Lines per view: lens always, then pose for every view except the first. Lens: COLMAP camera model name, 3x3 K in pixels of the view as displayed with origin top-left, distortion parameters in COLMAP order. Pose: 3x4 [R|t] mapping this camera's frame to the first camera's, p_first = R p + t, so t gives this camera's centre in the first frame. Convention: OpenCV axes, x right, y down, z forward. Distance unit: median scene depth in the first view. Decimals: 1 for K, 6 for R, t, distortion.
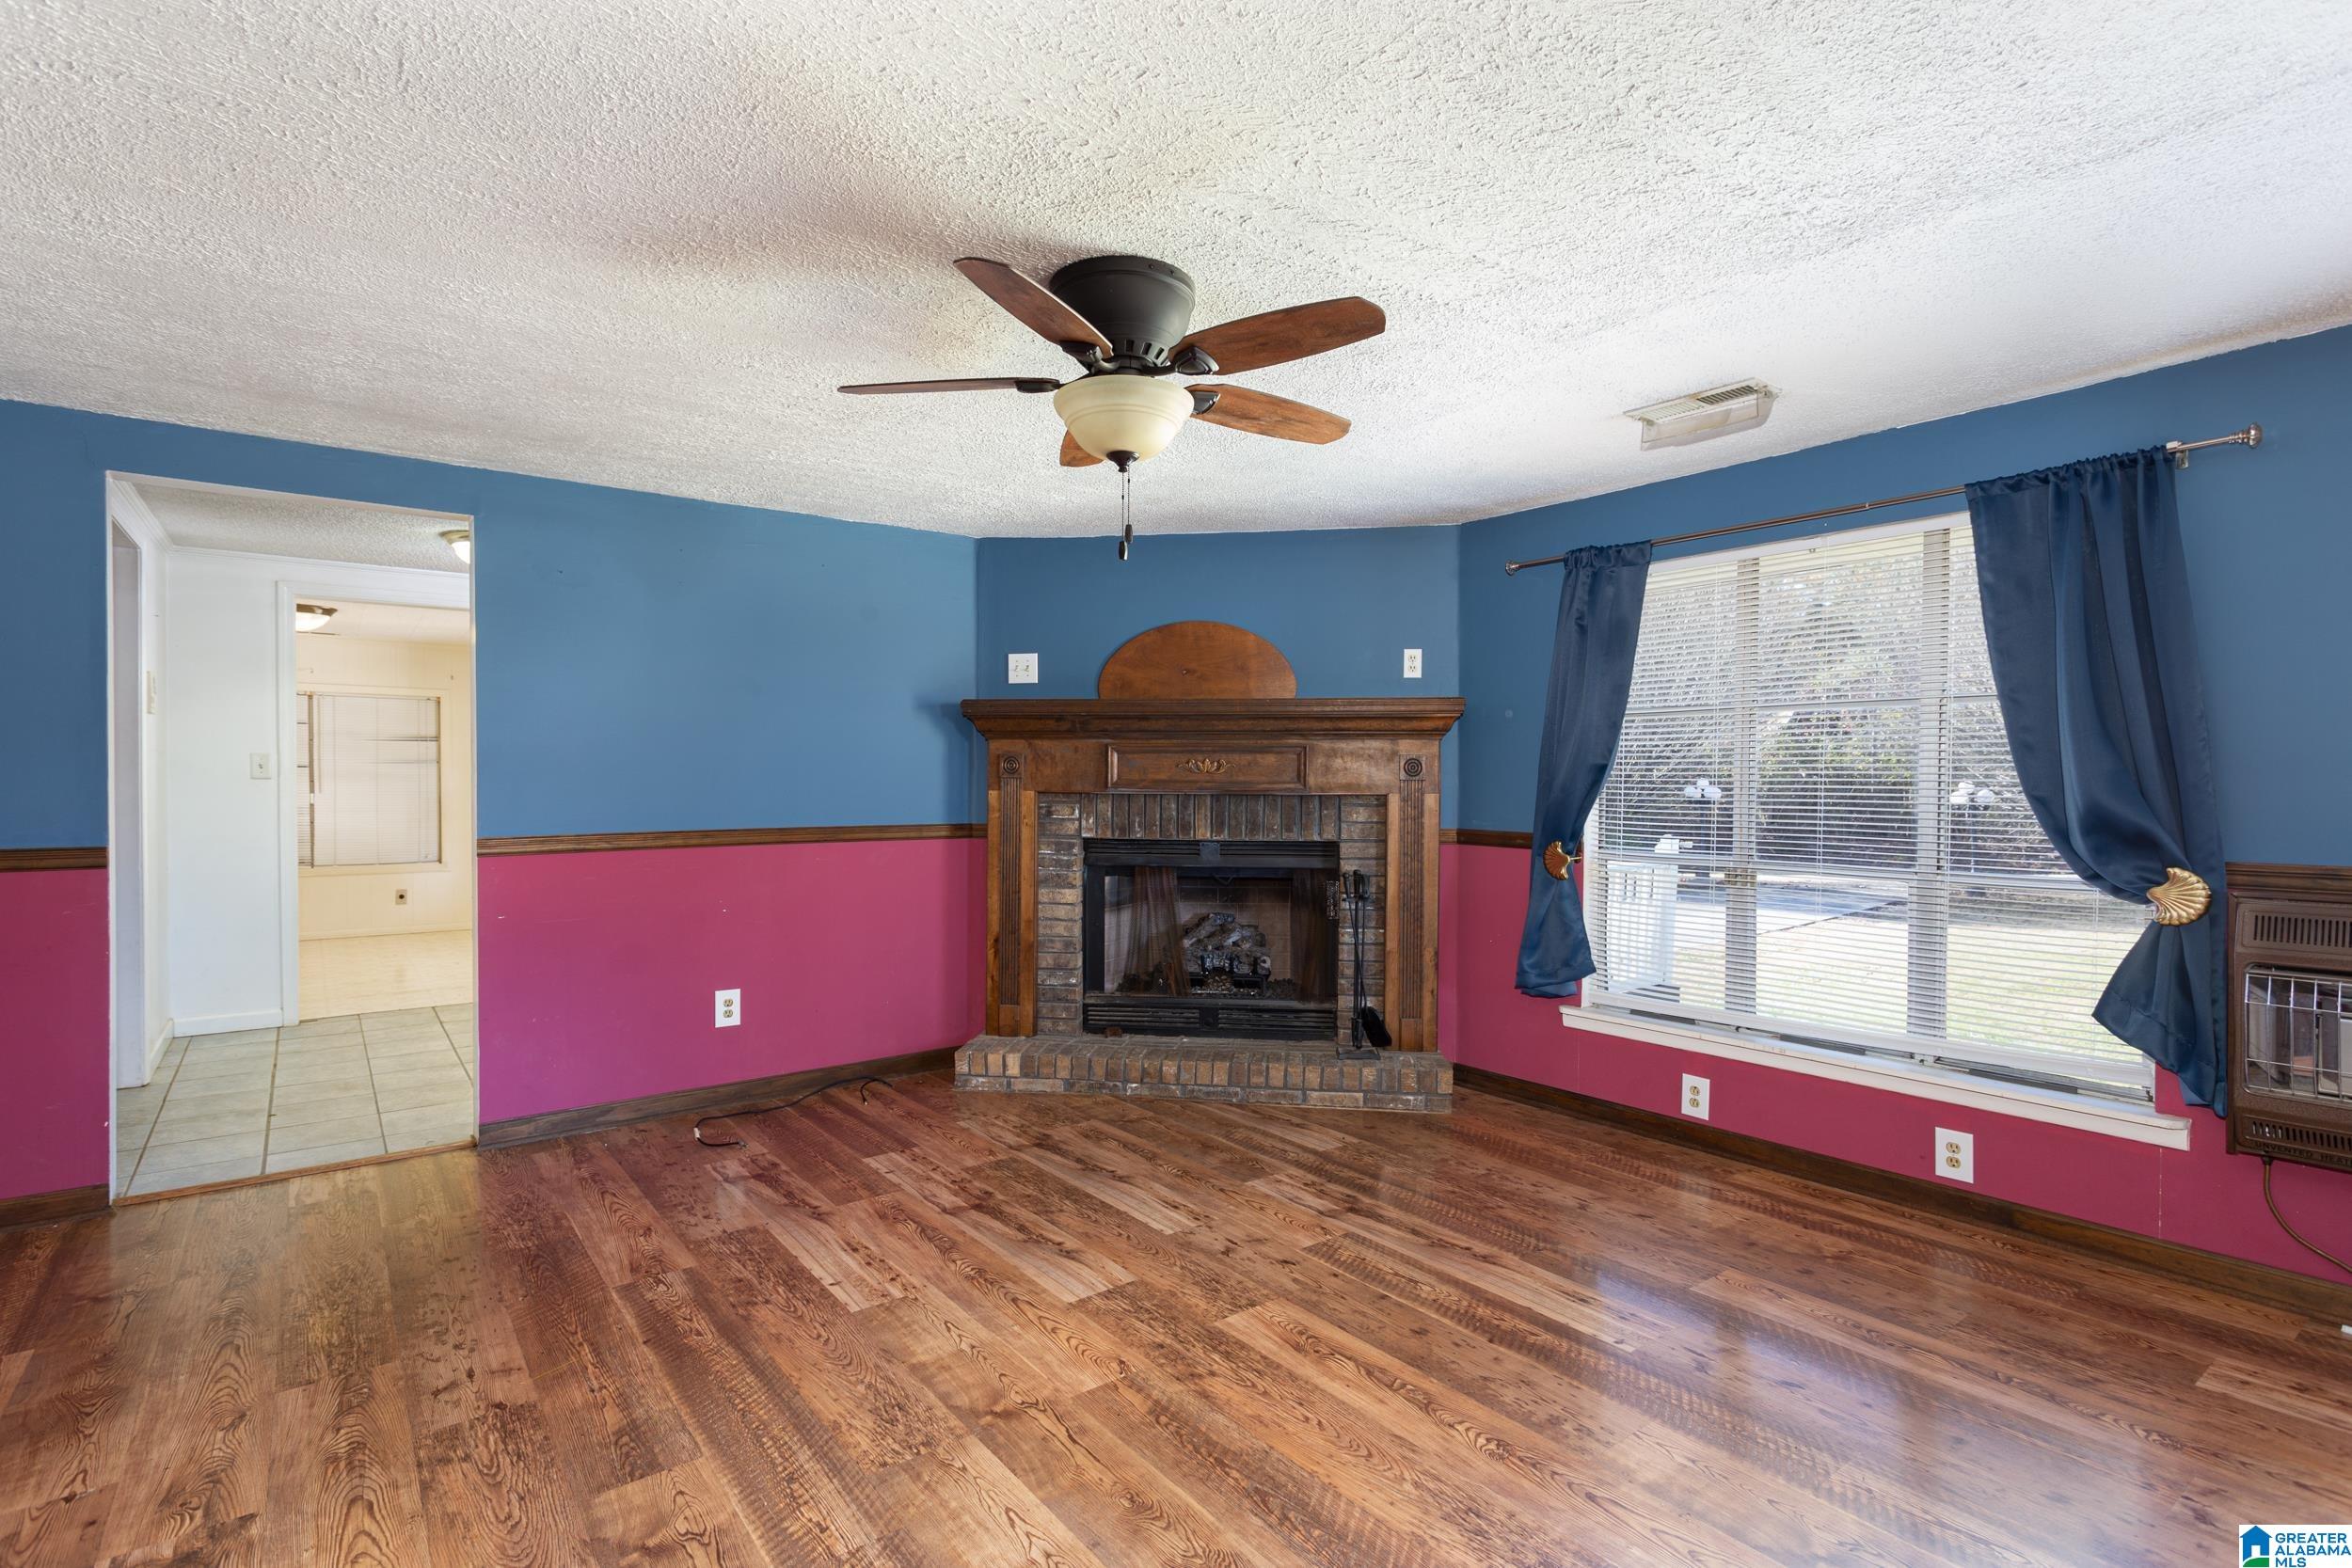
lens RADIAL K [[1141.1, 0, 1157.6], [0, 1141.1, 787.5], [0, 0, 1]] dist [0.004189, 0.001080]
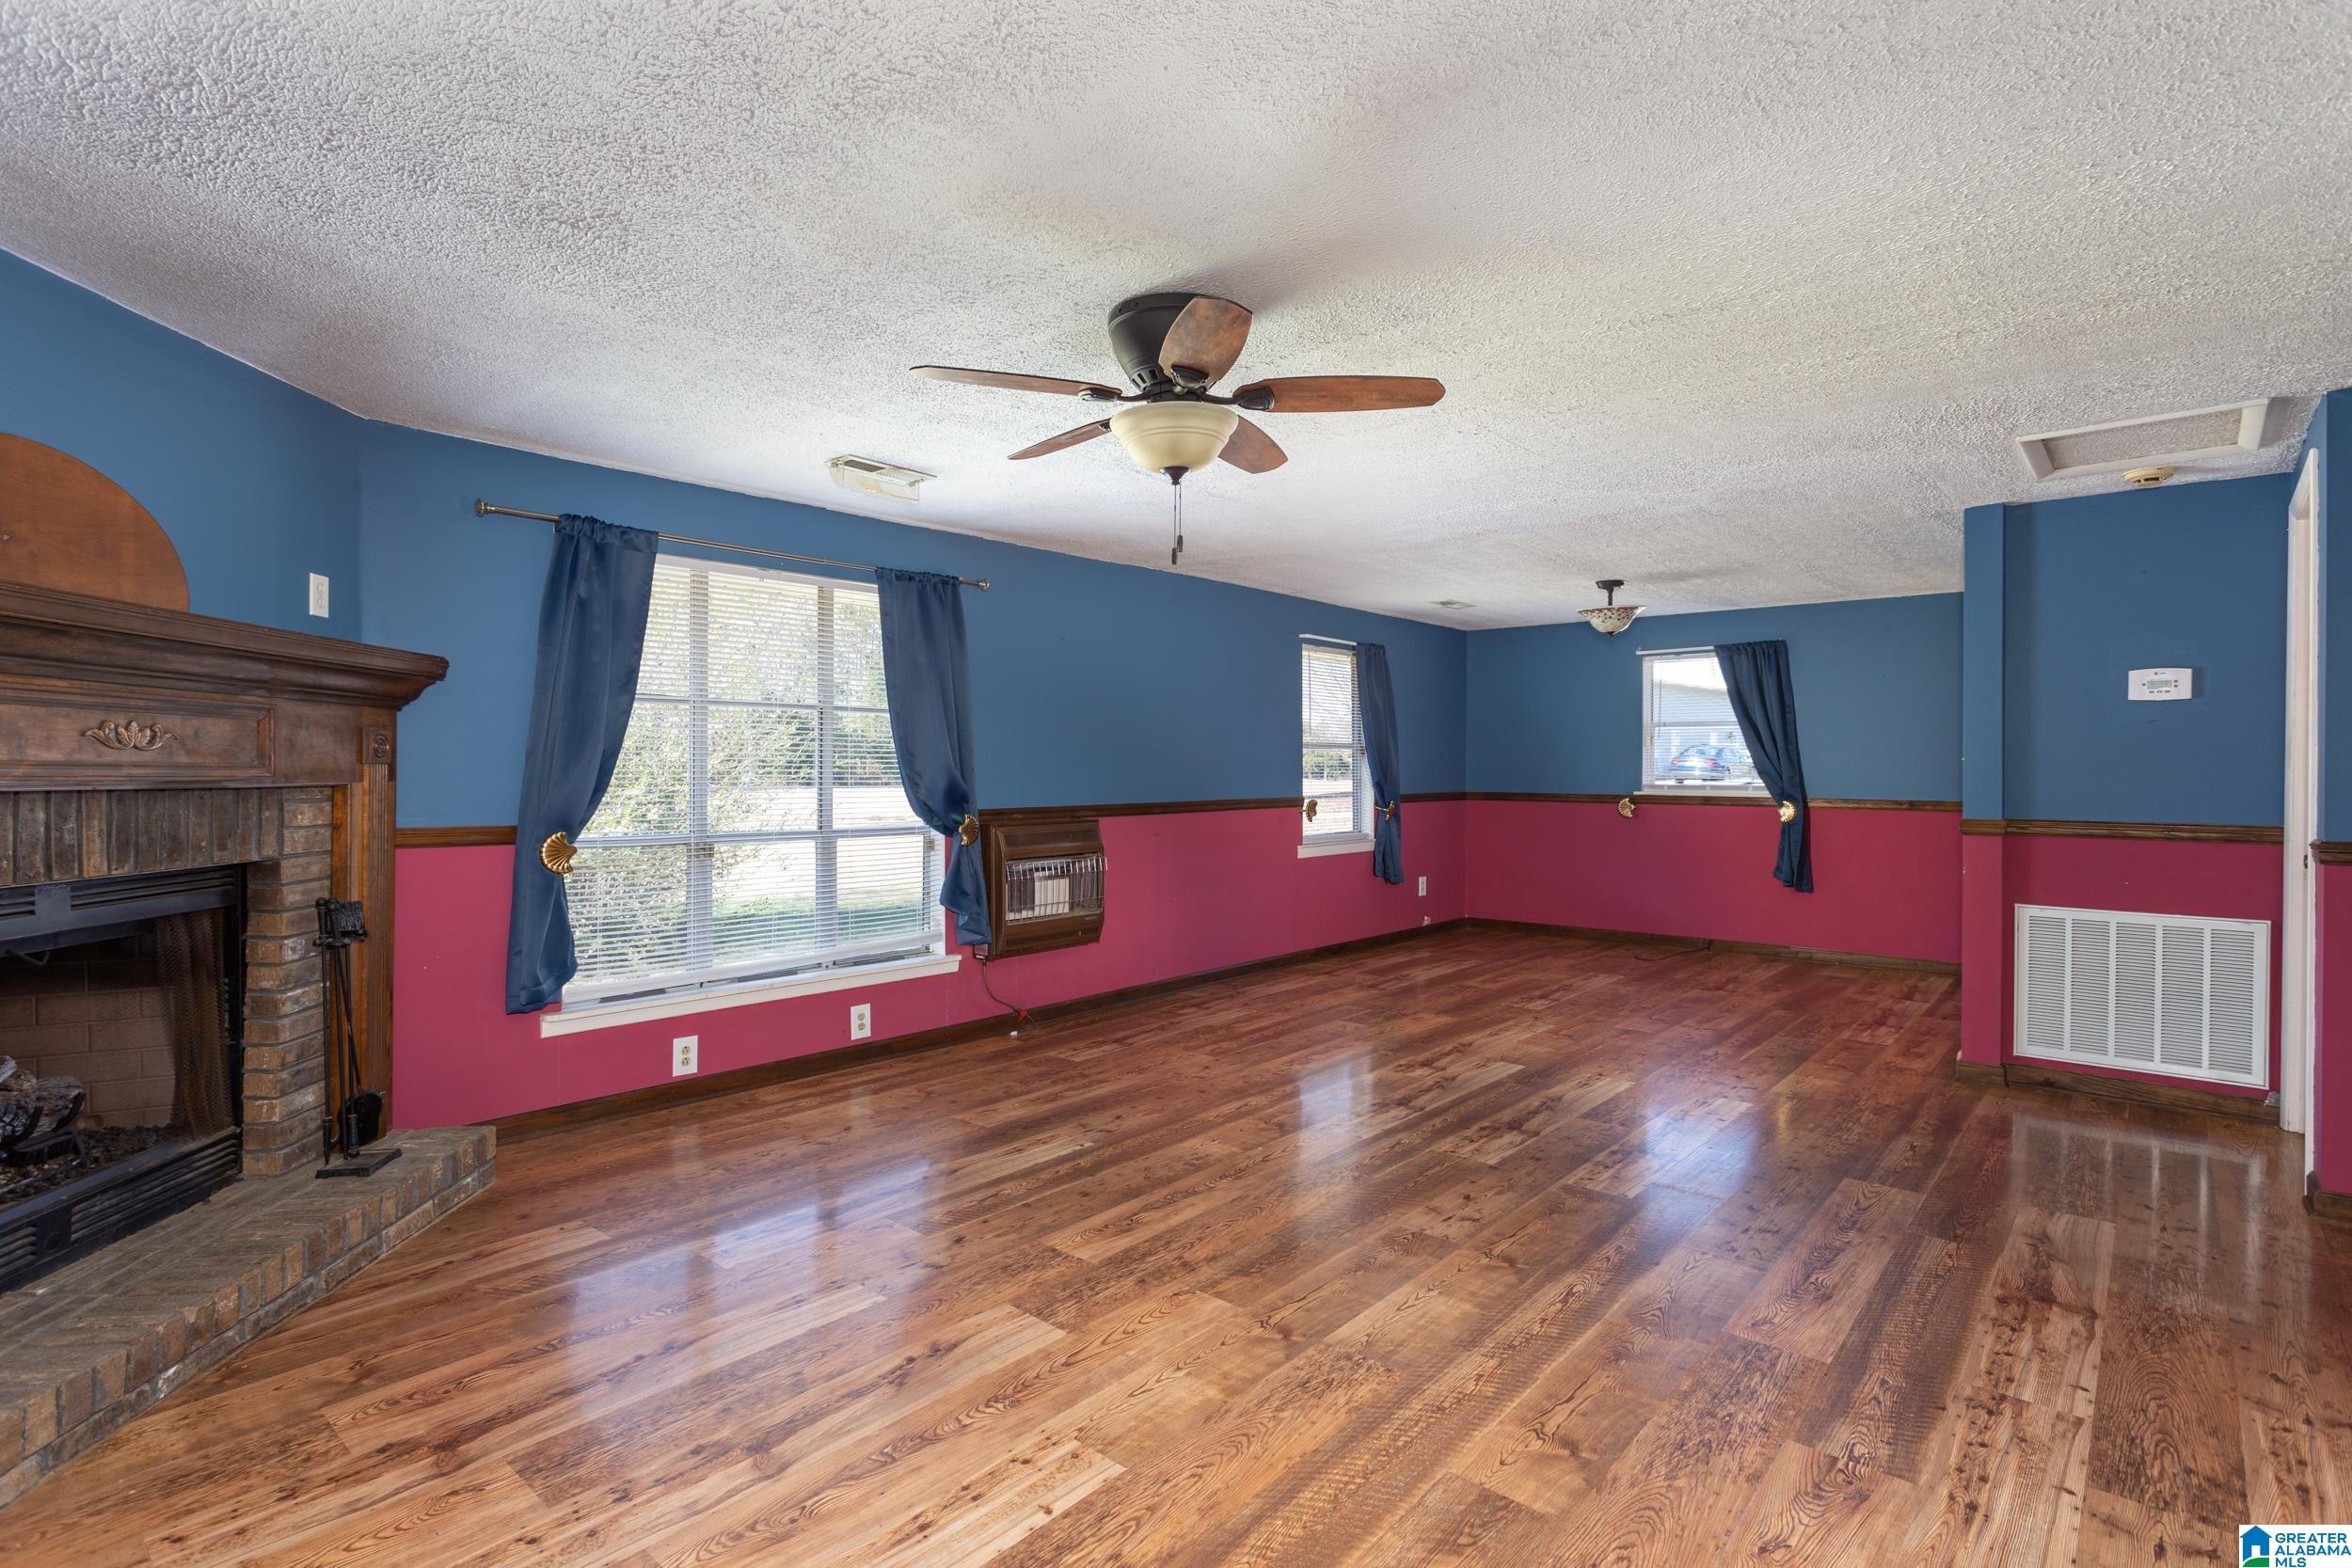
lens RADIAL K [[1186.9, 0, 1159.5], [0, 1186.9, 776.4], [0, 0, 1]] dist [-0.002898, -0.000230]
pose [[-0.223201, -0.008349, 0.974737, -0.901363], [0.002259, 0.999956, 0.009083, -0.005852], [-0.974770, 0.004229, -0.223172, 1.003334]]
